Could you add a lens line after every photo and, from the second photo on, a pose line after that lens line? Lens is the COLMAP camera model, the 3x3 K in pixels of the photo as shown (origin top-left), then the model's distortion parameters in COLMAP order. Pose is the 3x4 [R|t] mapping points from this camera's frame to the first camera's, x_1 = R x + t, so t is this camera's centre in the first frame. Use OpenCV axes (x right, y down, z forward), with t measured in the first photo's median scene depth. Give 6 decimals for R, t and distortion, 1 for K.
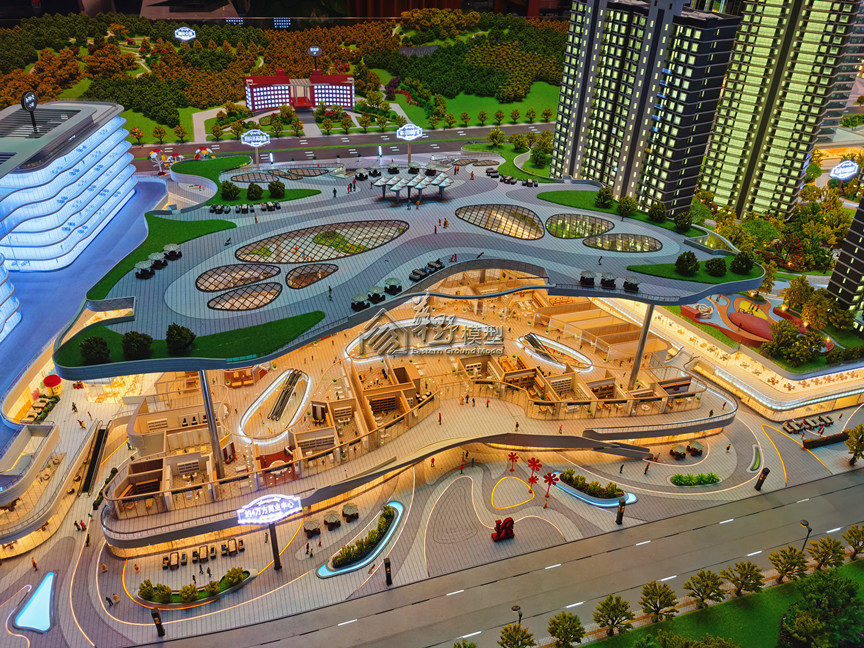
lens RADIAL K [[659.5, 0, 430.1], [0, 659.5, 324.0], [0, 0, 1]] dist [0.055486, -0.067793]
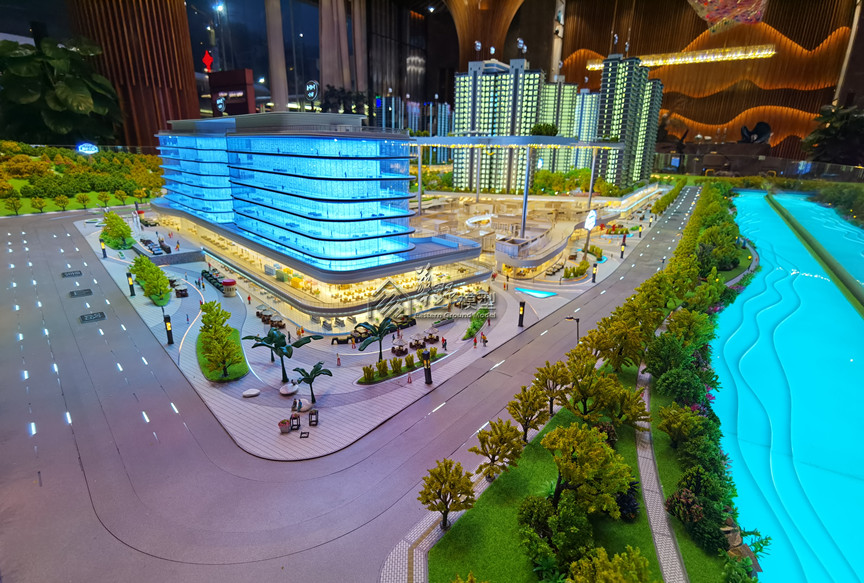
lens RADIAL K [[446.4, 0, 432.0], [0, 446.4, 291.5], [0, 0, 1]] dist [0.002701, 0.001571]
pose [[0.761524, -0.226799, 0.607160, -1.063980], [0.363721, 0.924906, -0.110703, 0.325915], [-0.536459, 0.305140, 0.786830, 0.199177]]
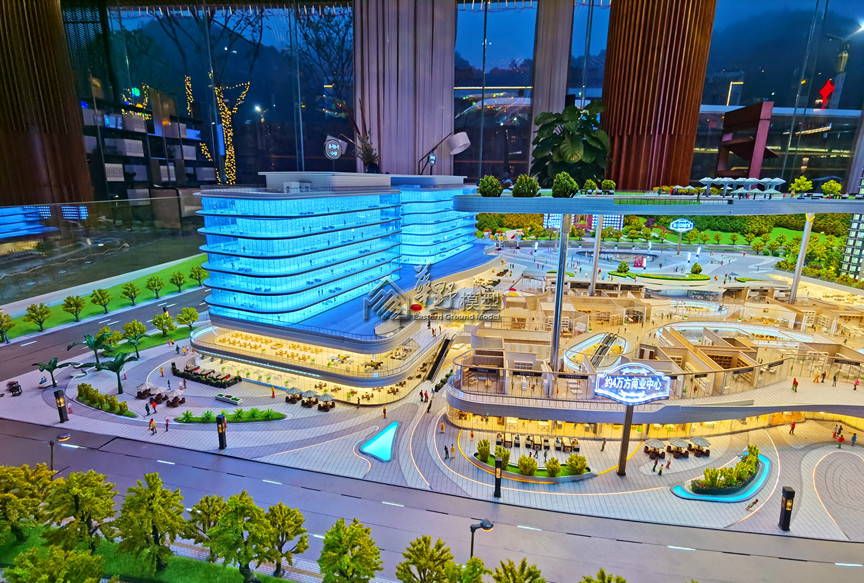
lens RADIAL K [[439.2, 0, 431.2], [0, 439.2, 296.9], [0, 0, 1]] dist [0.003375, 0.001237]
pose [[0.907544, 0.081770, -0.411918, -0.188230], [-0.207615, 0.939973, -0.270825, 0.282629], [0.365047, 0.331306, 0.870044, 0.262118]]
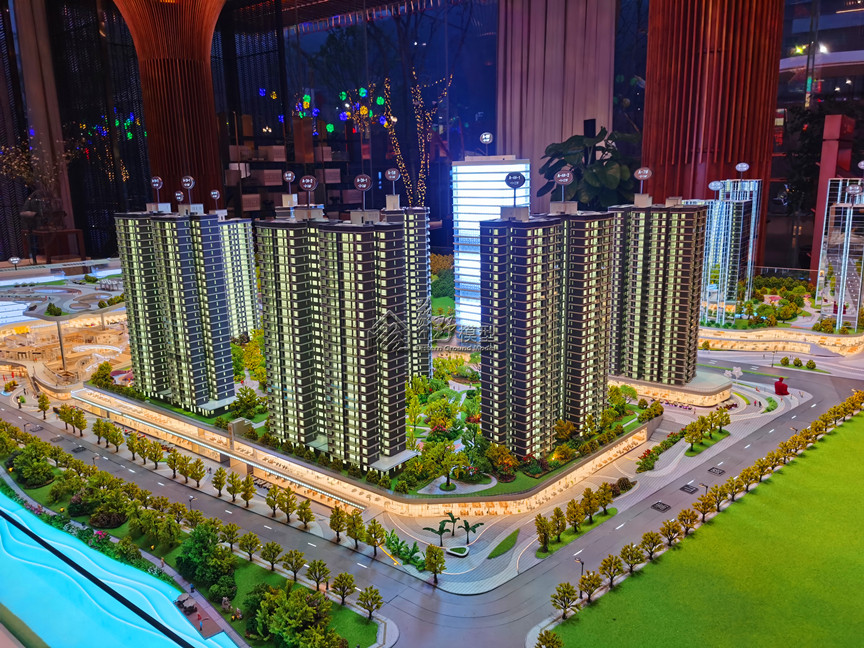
lens RADIAL K [[659.5, 0, 430.1], [0, 659.5, 324.0], [0, 0, 1]] dist [0.055486, -0.067793]
pose [[0.565351, 0.131773, -0.814257, 2.772645], [-0.408783, 0.902165, -0.137824, -0.233396], [0.716432, 0.410773, 0.563906, 0.556563]]
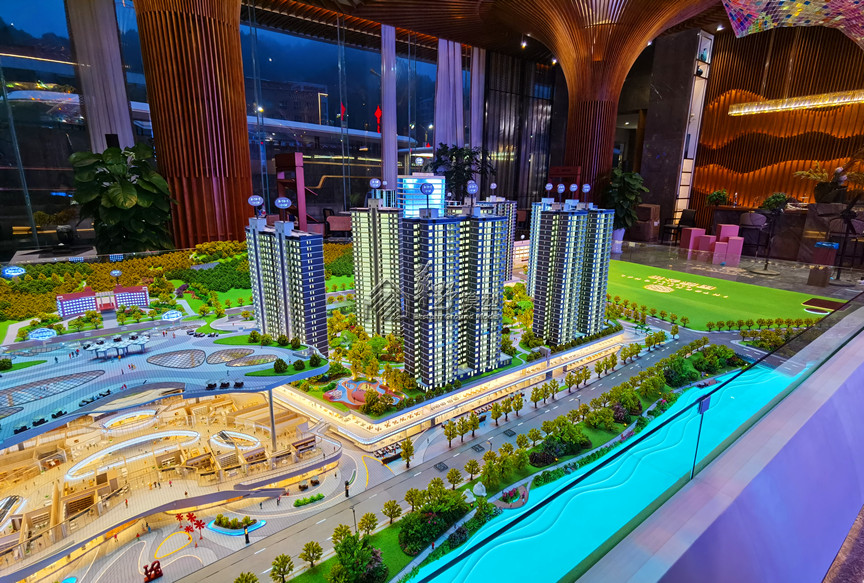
lens RADIAL K [[439.2, 0, 431.2], [0, 439.2, 296.9], [0, 0, 1]] dist [0.003375, 0.001237]
pose [[0.938246, -0.116883, 0.325628, 0.360269], [0.208960, 0.941586, -0.264105, 0.107910], [-0.275737, 0.315838, 0.907863, -0.167867]]
